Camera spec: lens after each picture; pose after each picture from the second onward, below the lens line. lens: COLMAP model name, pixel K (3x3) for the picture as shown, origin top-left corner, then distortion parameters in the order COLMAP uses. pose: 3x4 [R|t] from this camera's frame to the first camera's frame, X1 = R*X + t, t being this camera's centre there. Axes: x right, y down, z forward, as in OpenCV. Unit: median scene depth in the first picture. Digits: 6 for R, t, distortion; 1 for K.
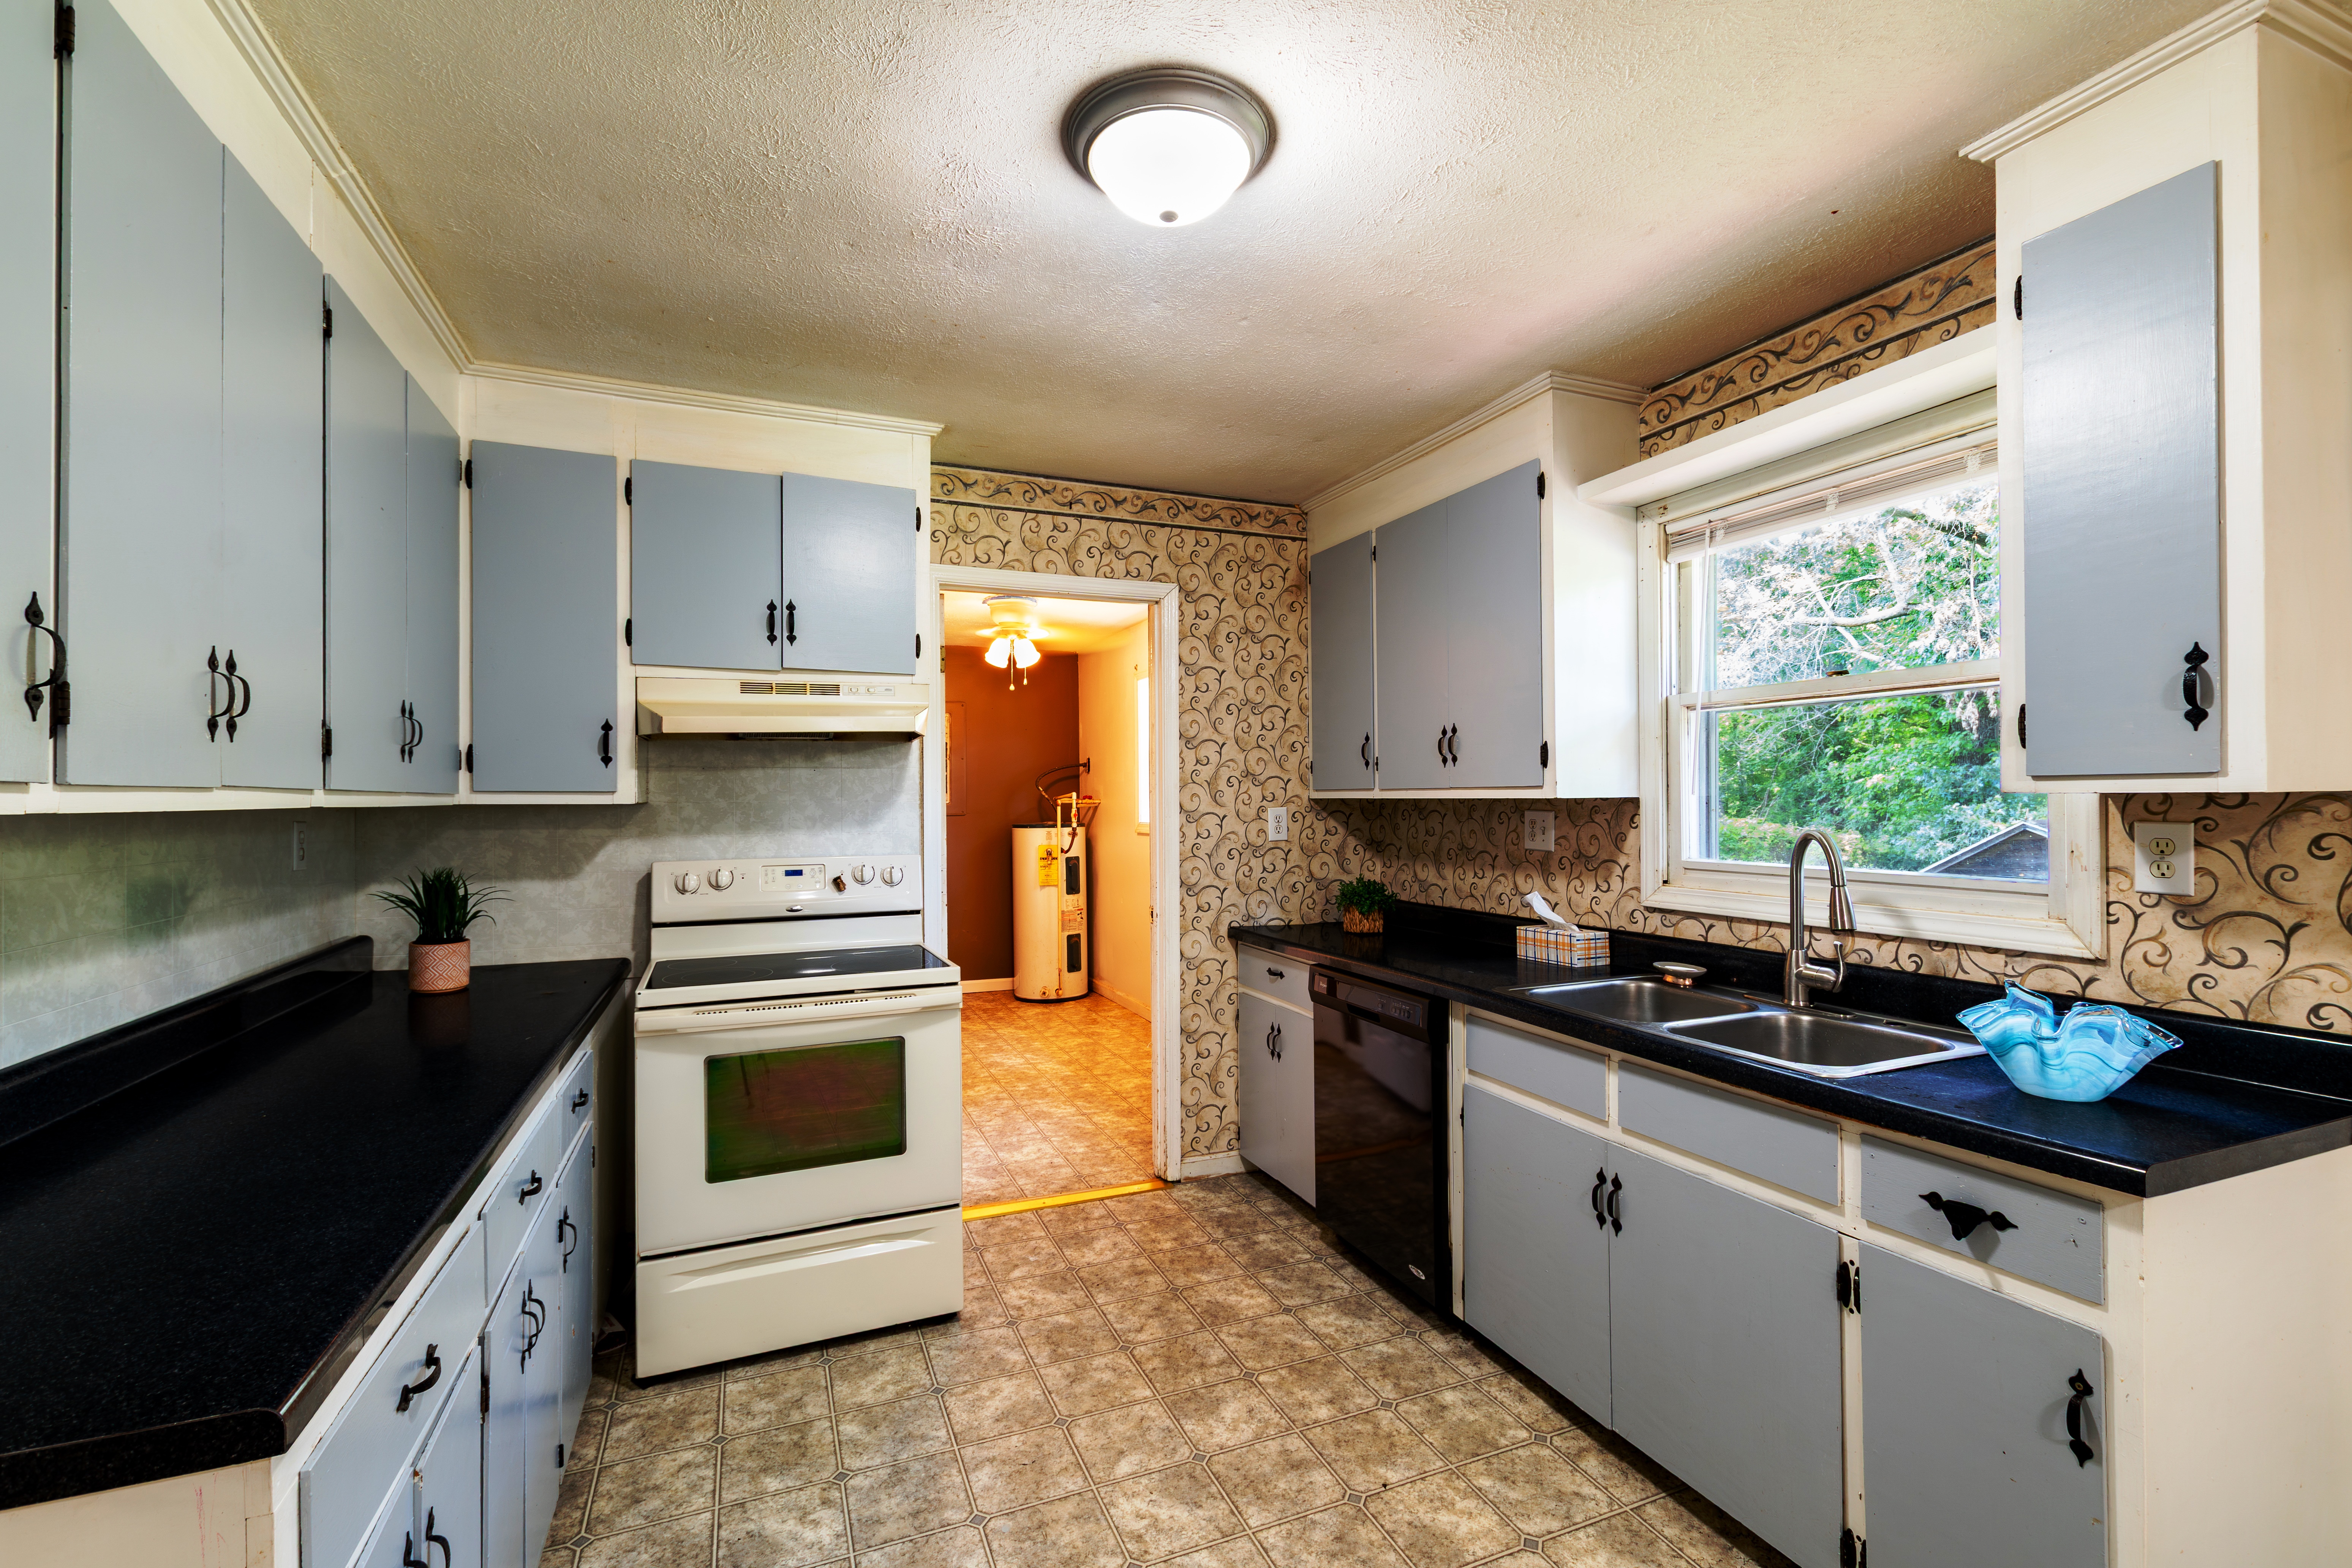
lens RADIAL K [[1015.3, 0, 1167.7], [0, 1015.3, 797.4], [0, 0, 1]] dist [0.007477, -0.004202]
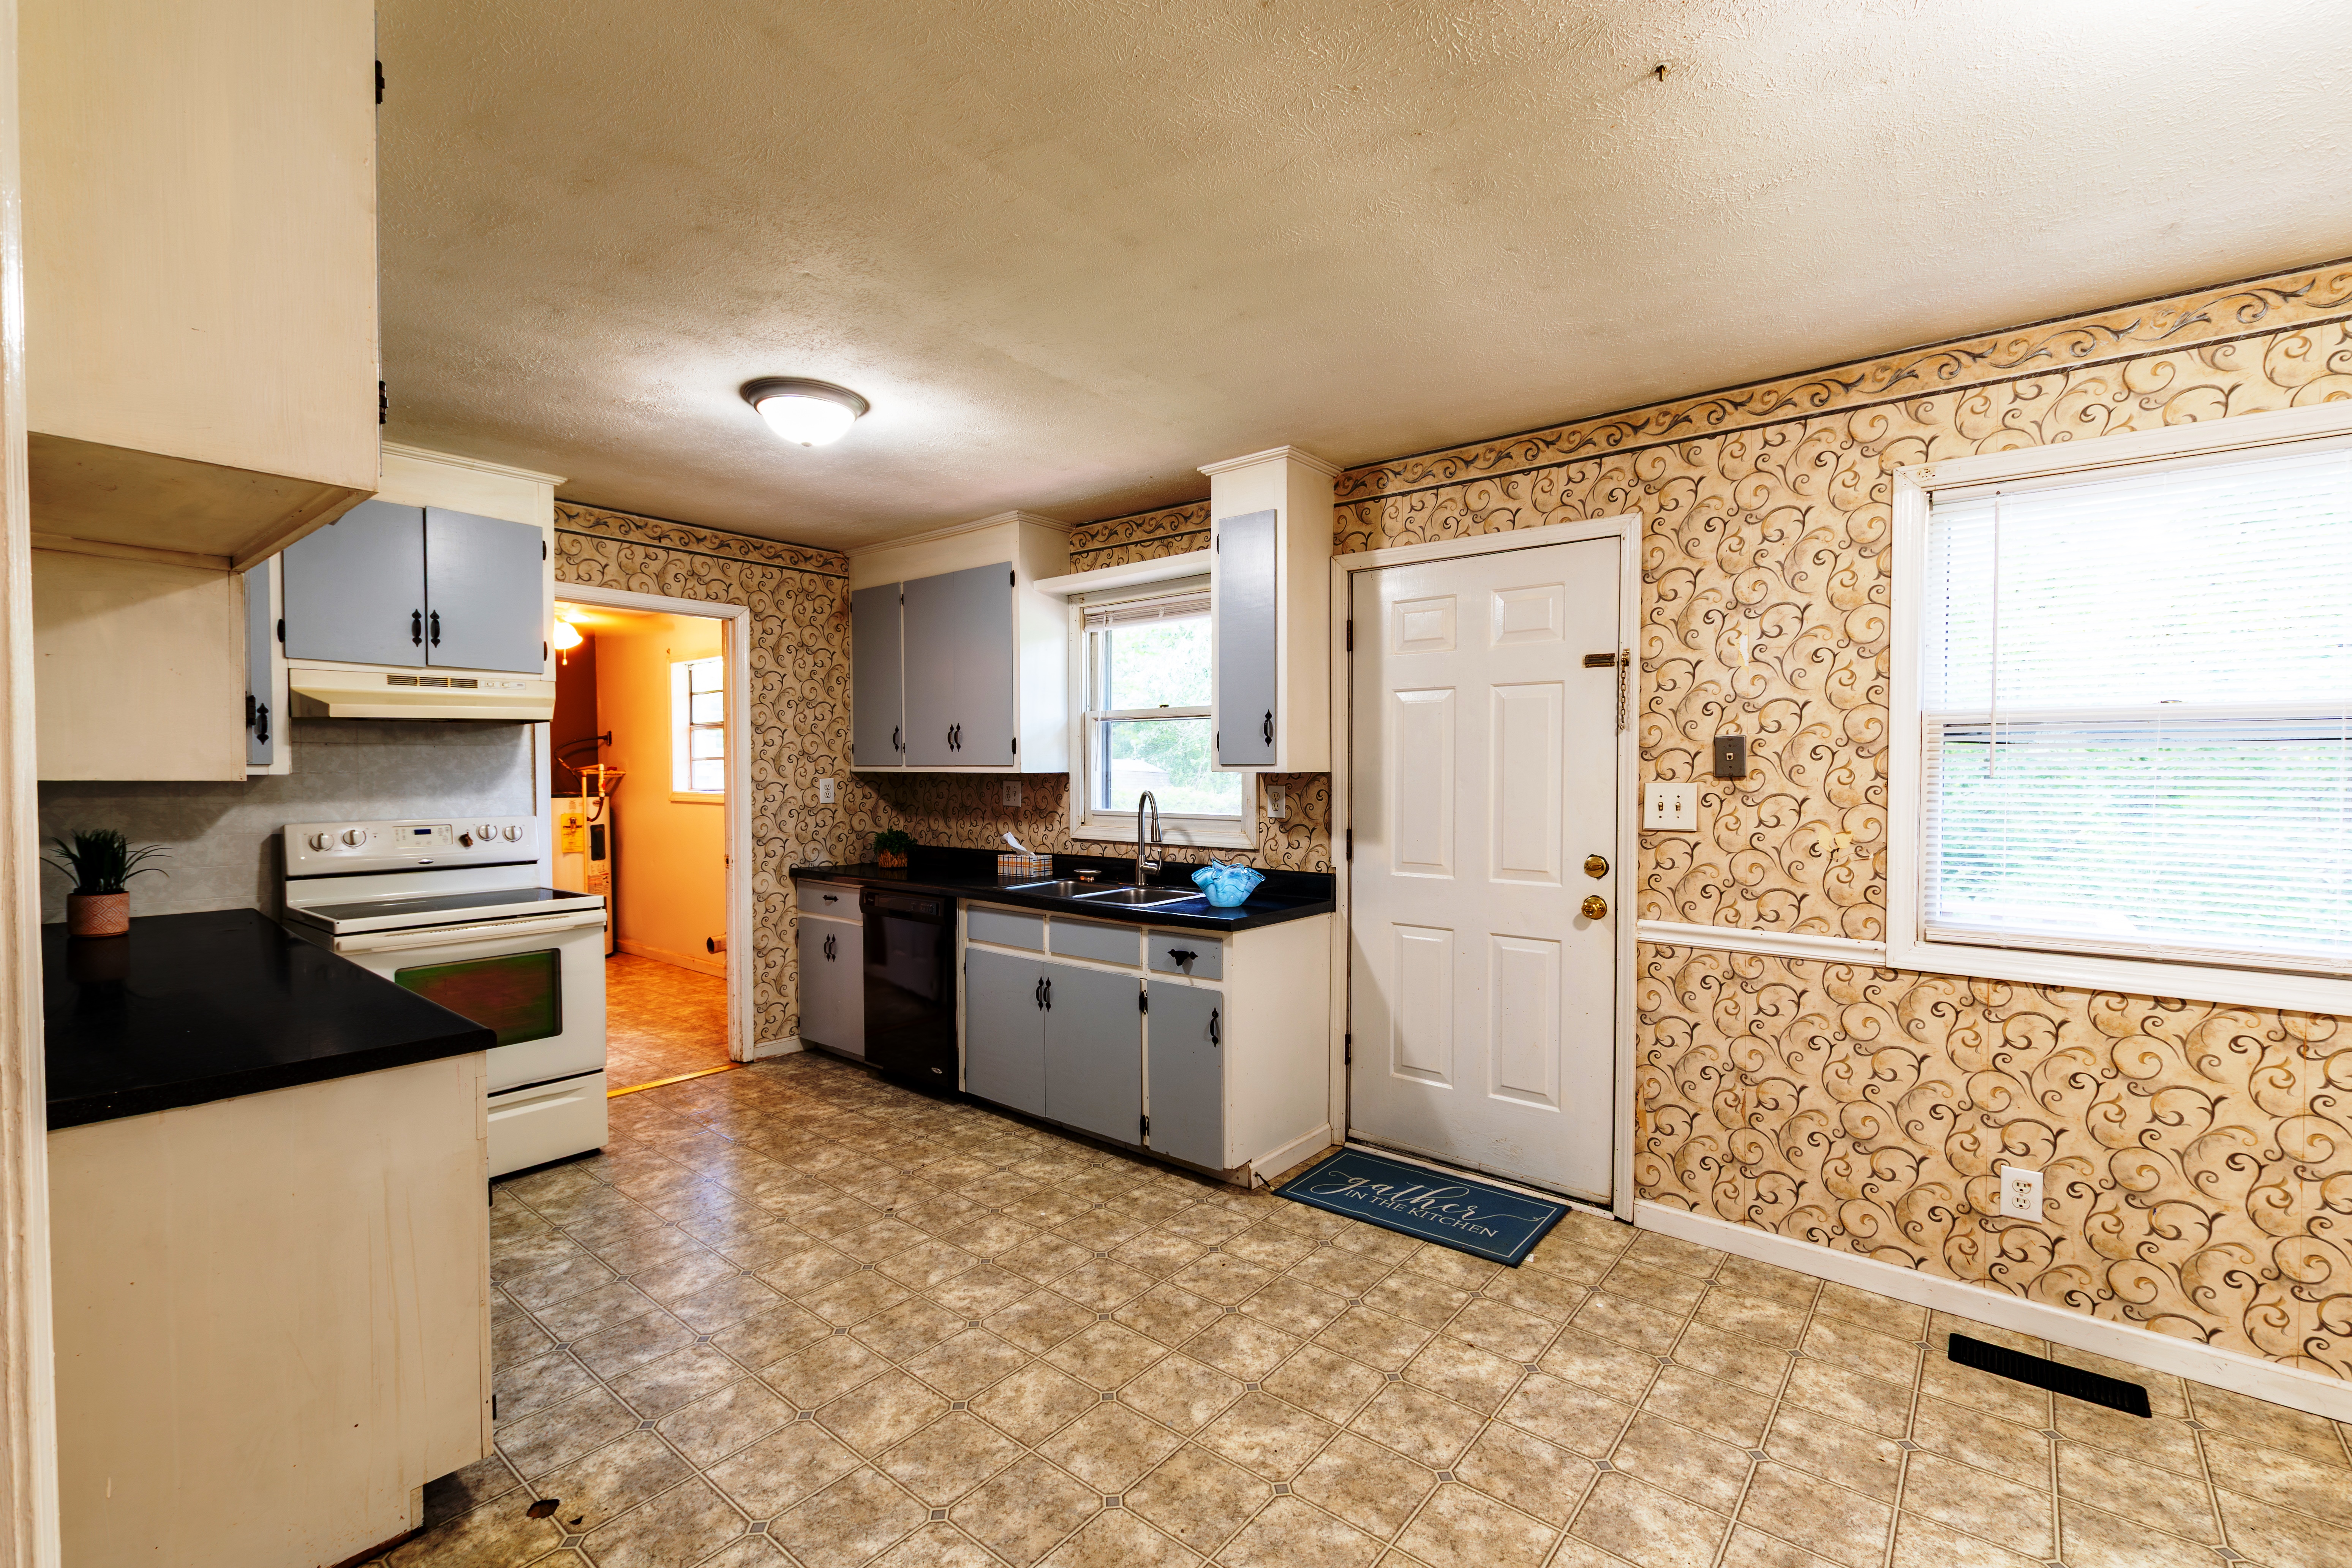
lens RADIAL K [[1015.3, 0, 1167.7], [0, 1015.3, 797.4], [0, 0, 1]] dist [0.007477, -0.004202]
pose [[0.881644, -0.007613, 0.471854, -0.166563], [-0.005835, 0.999618, 0.027029, -0.004977], [-0.471879, -0.026583, 0.881262, -0.510017]]
